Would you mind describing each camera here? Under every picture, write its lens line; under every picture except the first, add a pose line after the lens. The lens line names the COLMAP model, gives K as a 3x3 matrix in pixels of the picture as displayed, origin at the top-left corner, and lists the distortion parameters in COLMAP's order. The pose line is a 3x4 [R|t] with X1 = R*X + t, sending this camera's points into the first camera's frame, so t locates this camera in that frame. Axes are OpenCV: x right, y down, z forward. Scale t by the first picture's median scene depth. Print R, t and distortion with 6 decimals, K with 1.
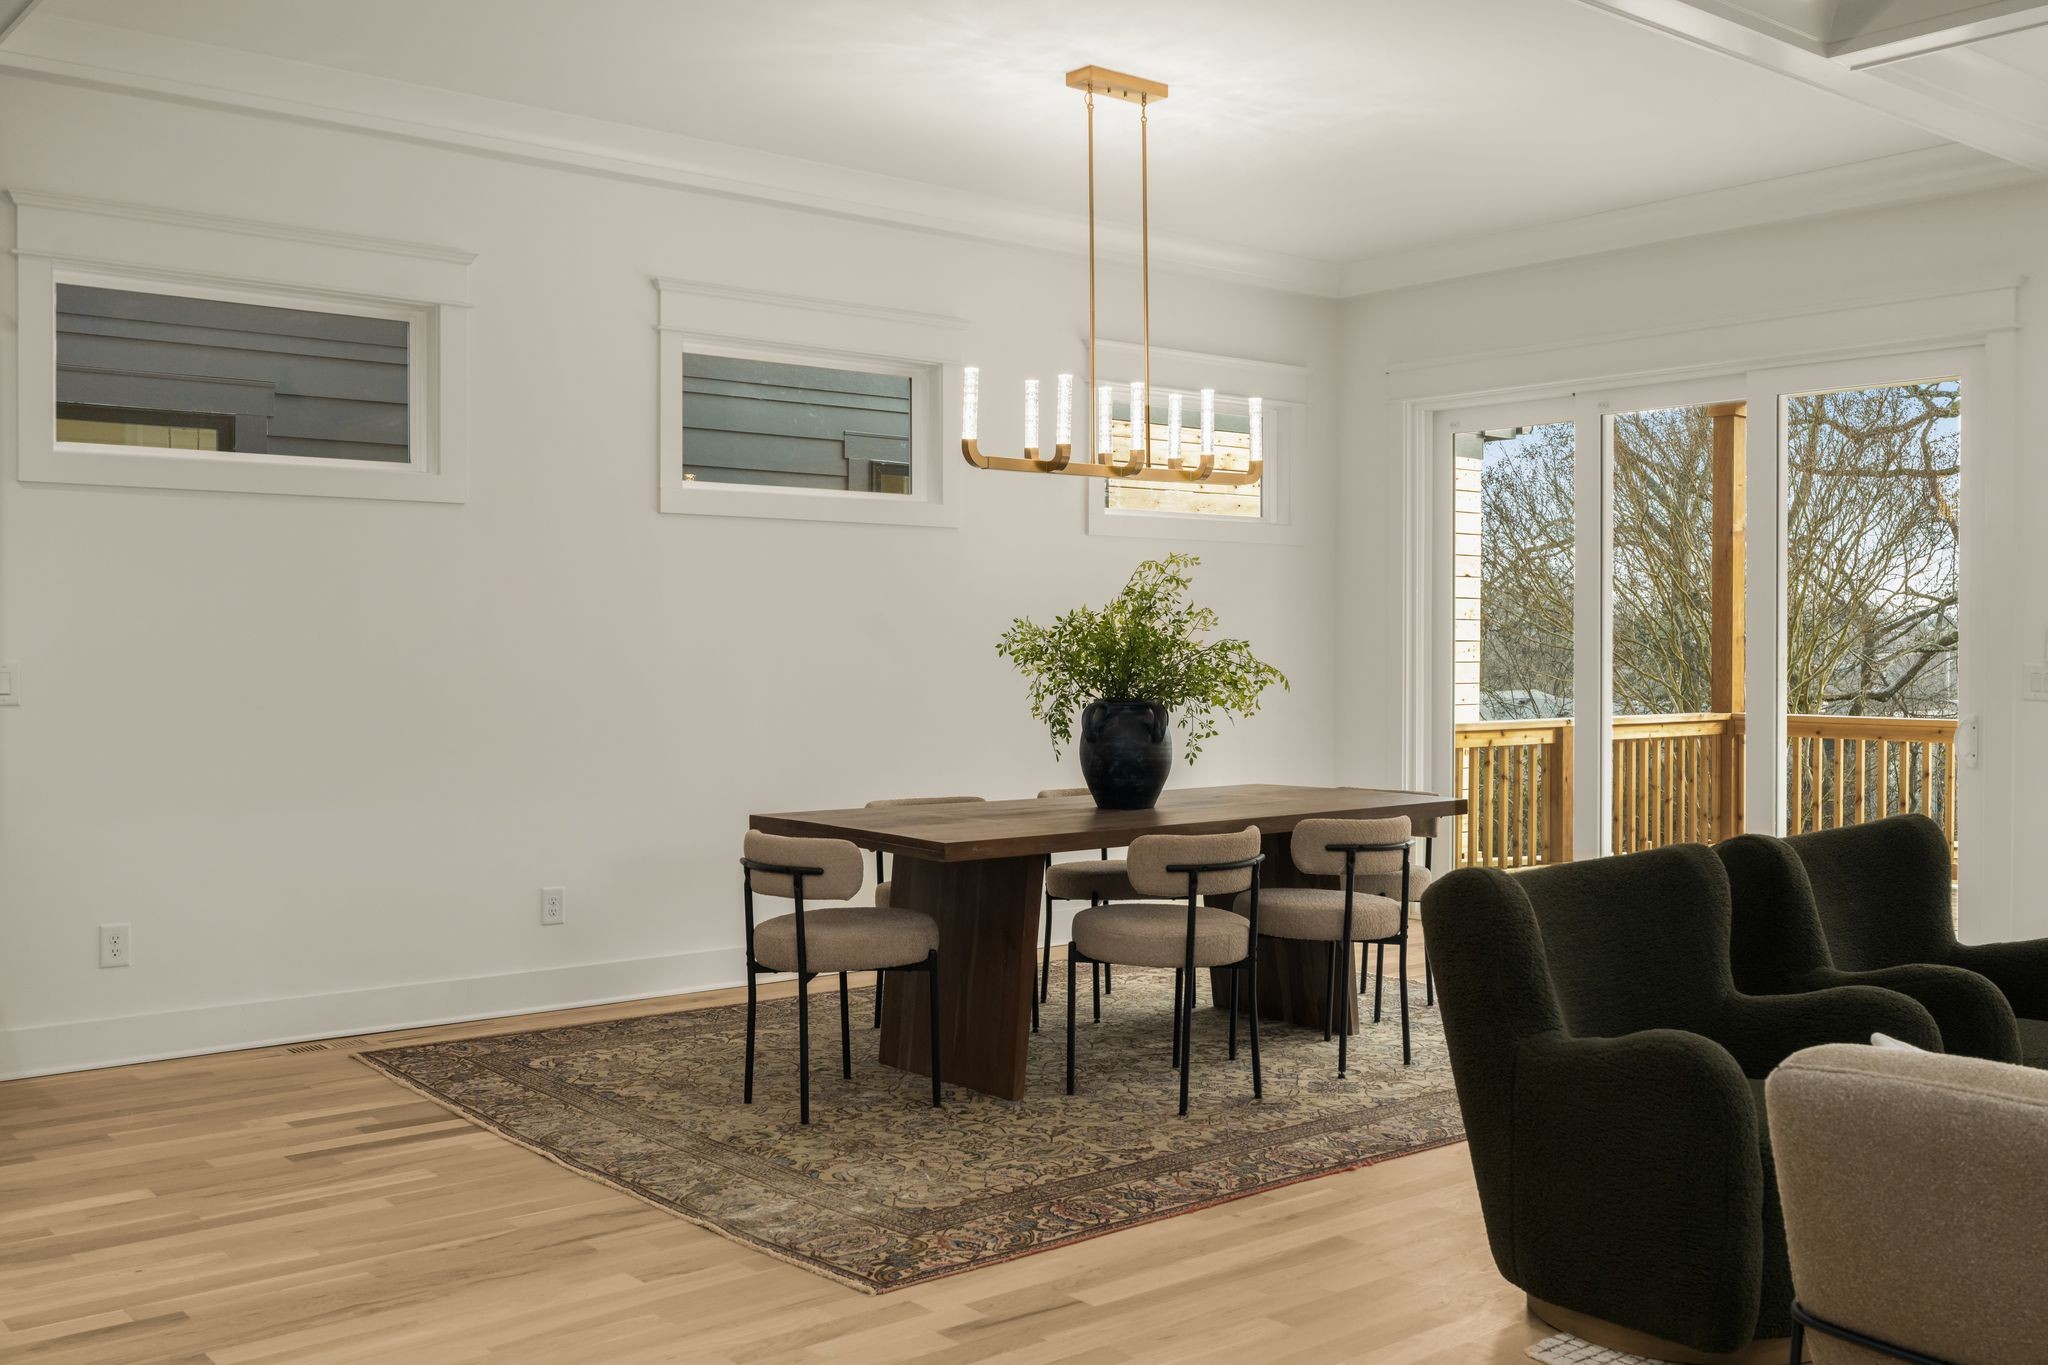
lens RADIAL K [[1964.1, 0, 1023.2], [0, 1964.1, 673.7], [0, 0, 1]] dist [0.013444, 0.000000]
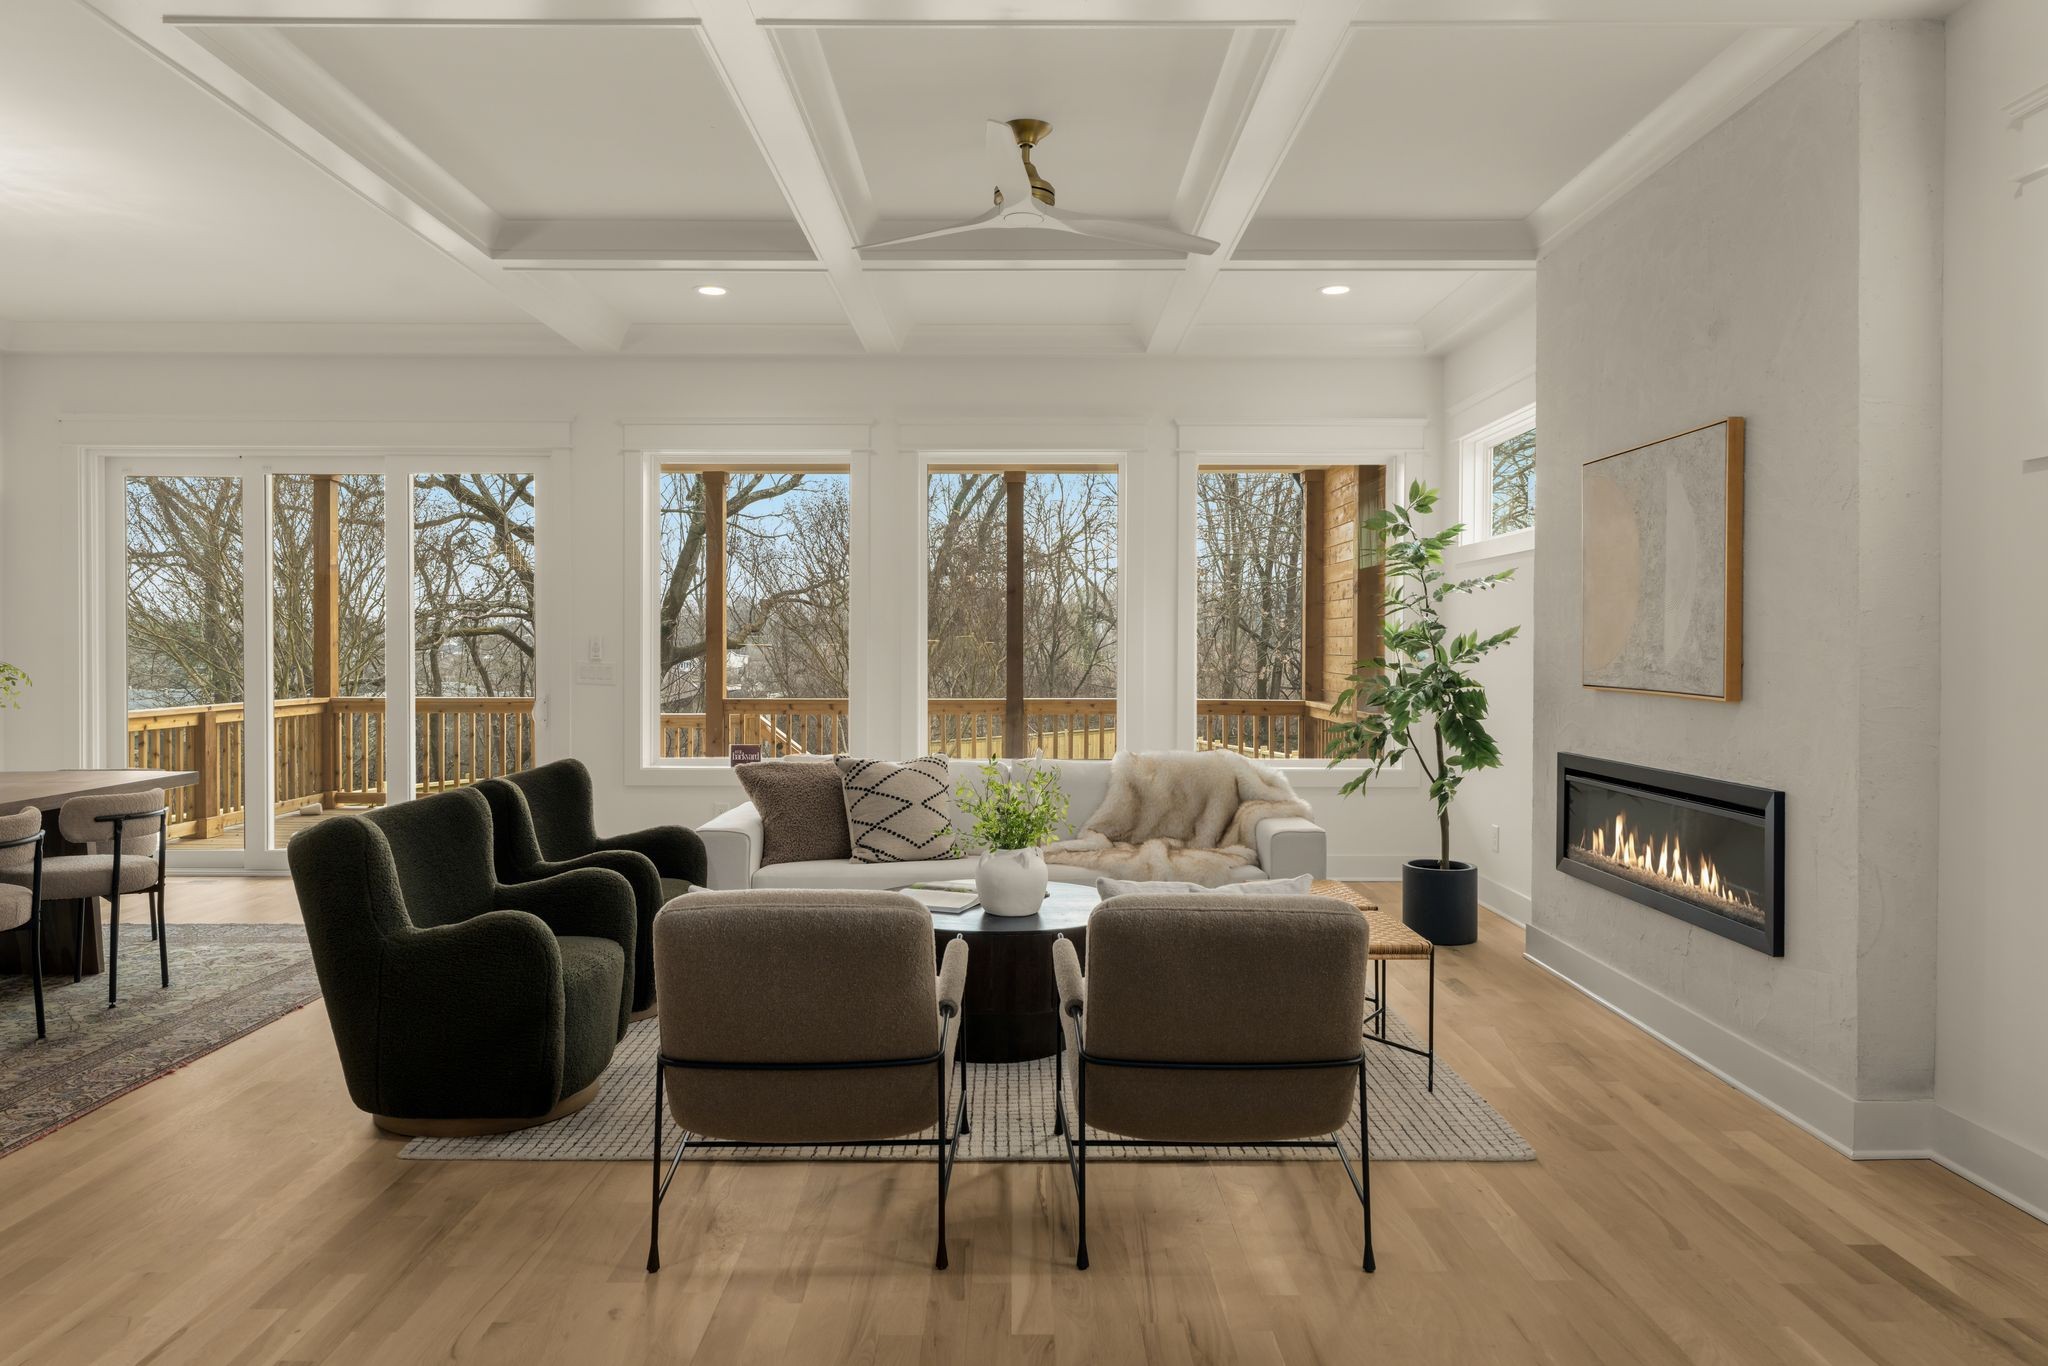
lens RADIAL K [[1410.3, 0, 1023.1], [0, 1410.3, 678.6], [0, 0, 1]] dist [-0.002796, -0.001432]
pose [[0.613130, -0.020756, 0.789709, -0.180080], [0.012405, 0.999784, 0.016646, -0.005231], [-0.789885, -0.000409, 0.613255, 0.022321]]
